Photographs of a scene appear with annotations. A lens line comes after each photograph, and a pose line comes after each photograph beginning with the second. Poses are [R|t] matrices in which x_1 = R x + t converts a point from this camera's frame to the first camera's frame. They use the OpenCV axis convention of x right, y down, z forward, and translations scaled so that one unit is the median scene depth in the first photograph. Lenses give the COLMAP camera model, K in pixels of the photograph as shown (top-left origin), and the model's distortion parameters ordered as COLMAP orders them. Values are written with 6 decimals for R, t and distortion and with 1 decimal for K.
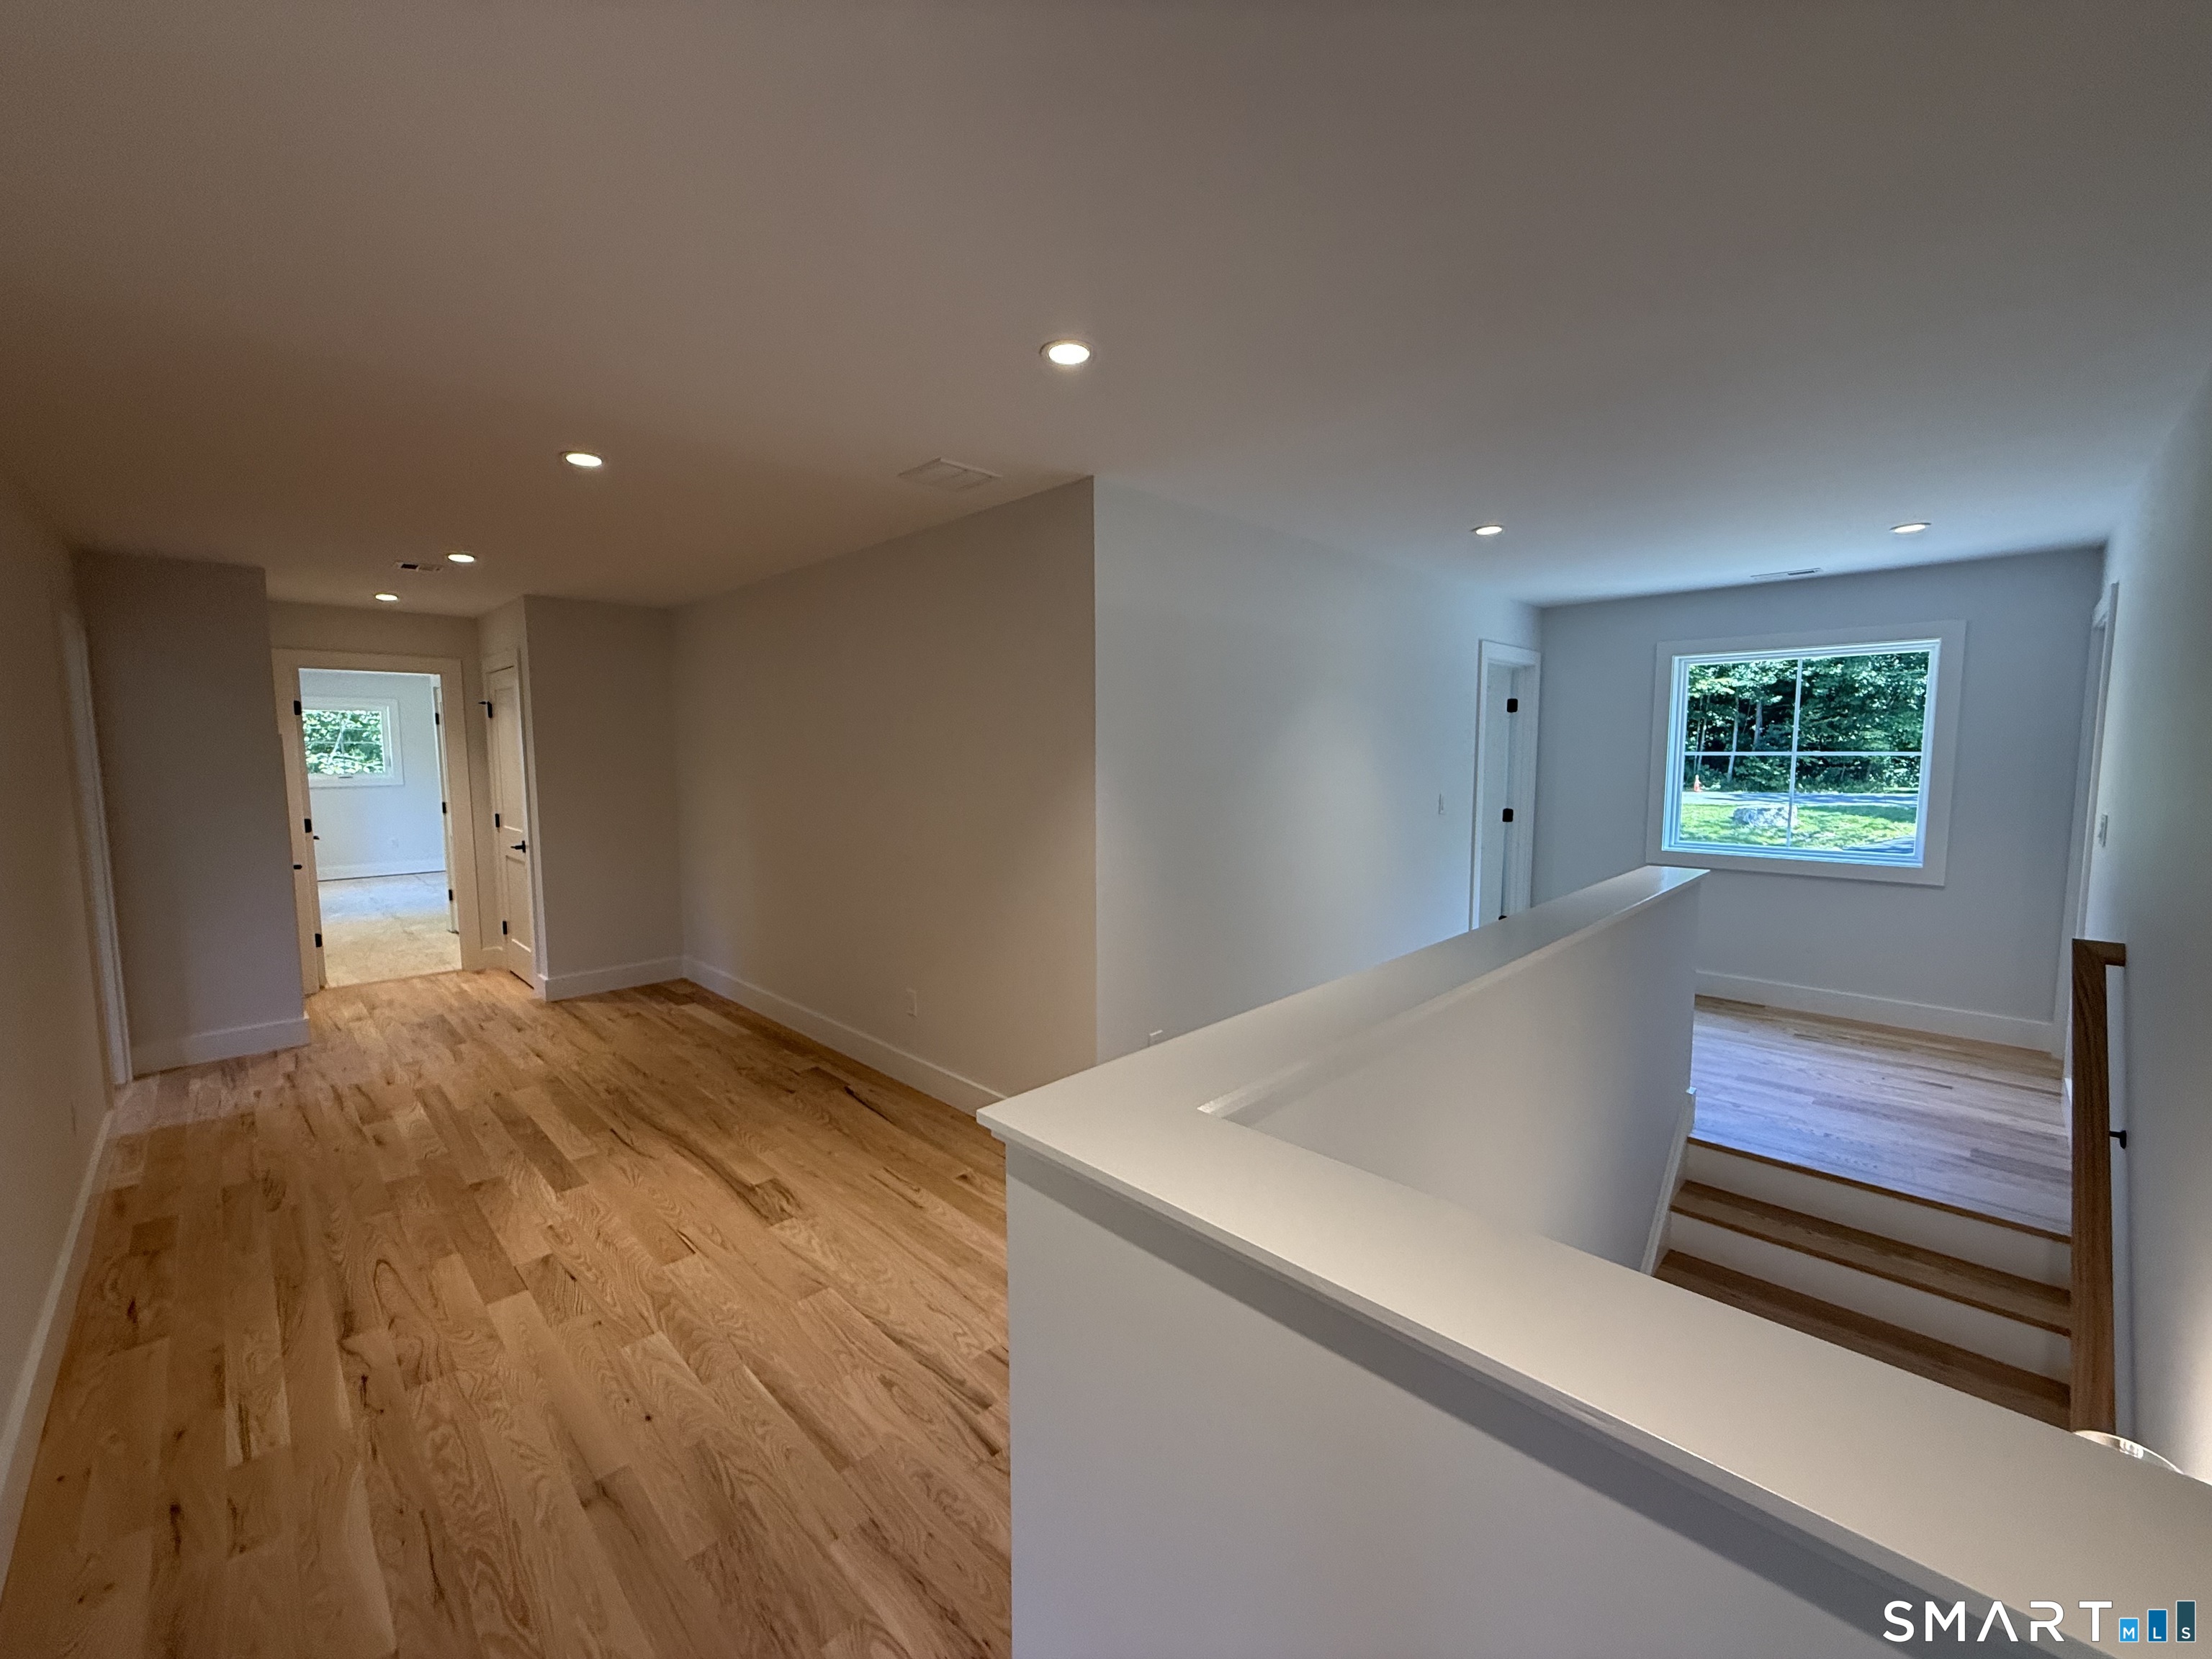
lens RADIAL K [[883.8, 0, 1106.9], [0, 883.8, 827.0], [0, 0, 1]] dist [0.001786, 0.000213]
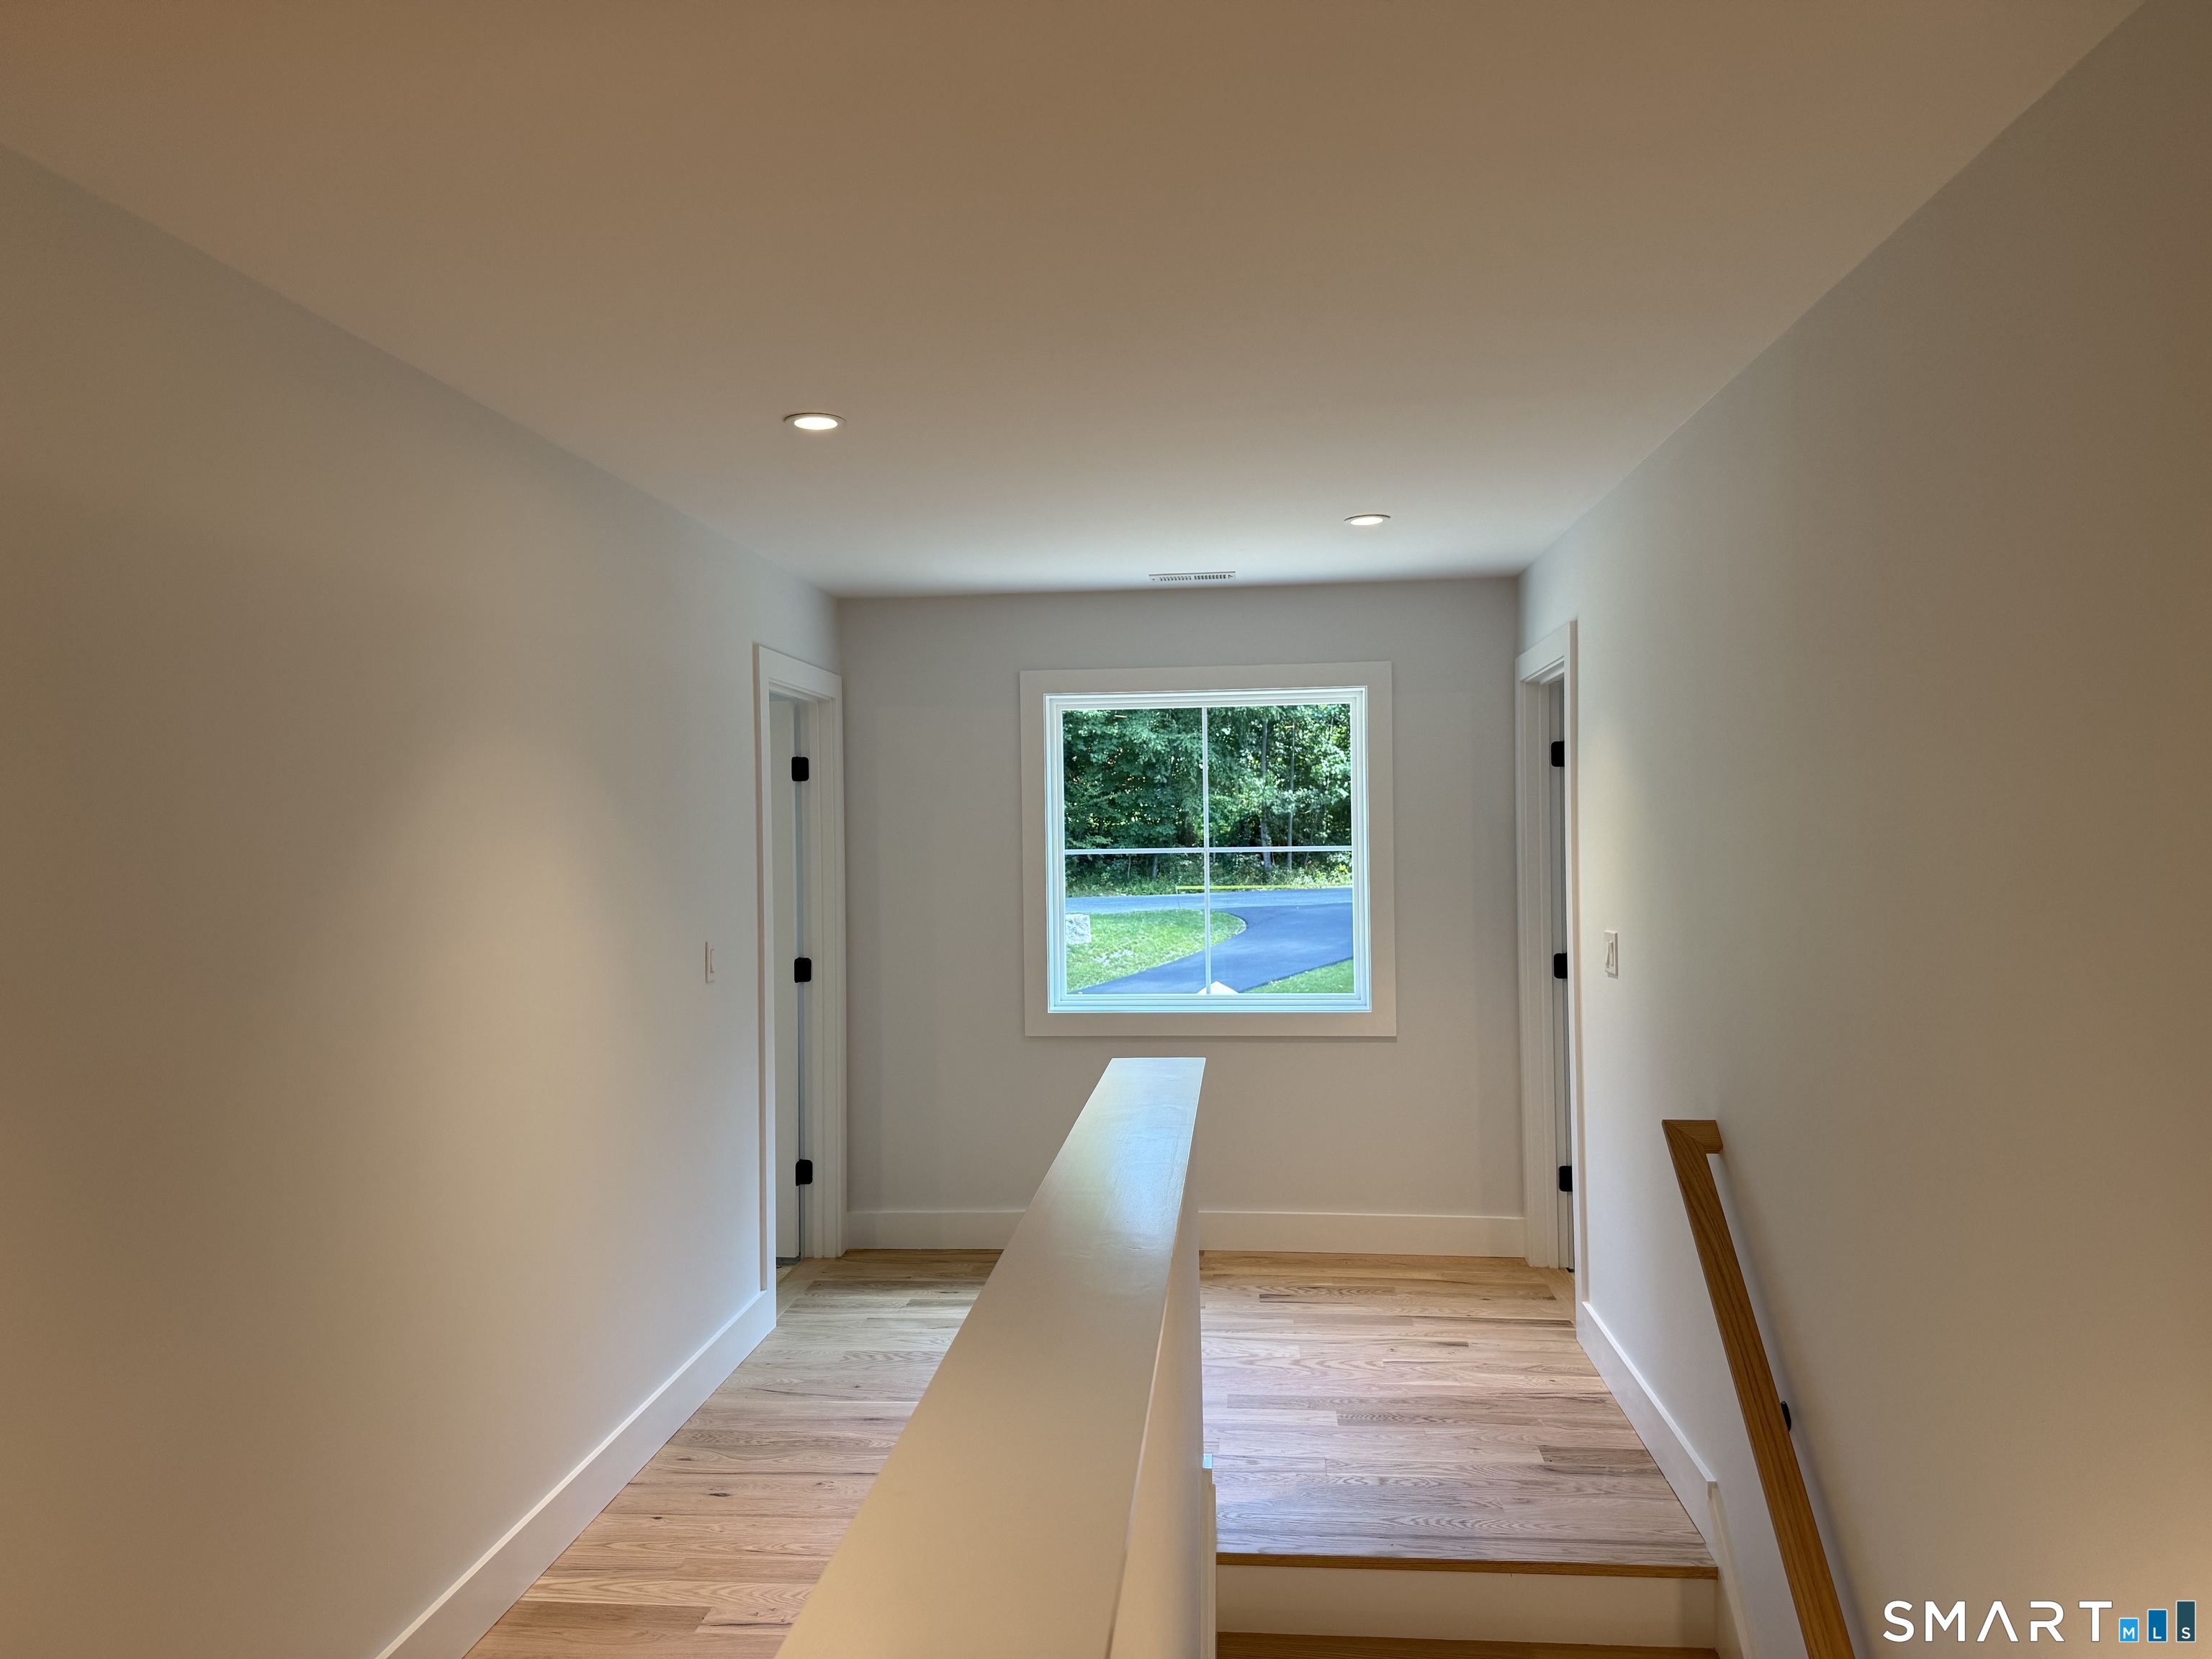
lens RADIAL K [[1543.4, 0, 1105.5], [0, 1543.4, 826.0], [0, 0, 1]] dist [0.007059, -0.005466]
pose [[0.770996, -0.004804, 0.636822, -0.004264], [0.066724, 0.995077, -0.073276, -0.026350], [-0.633335, 0.098987, 0.767521, 0.206312]]
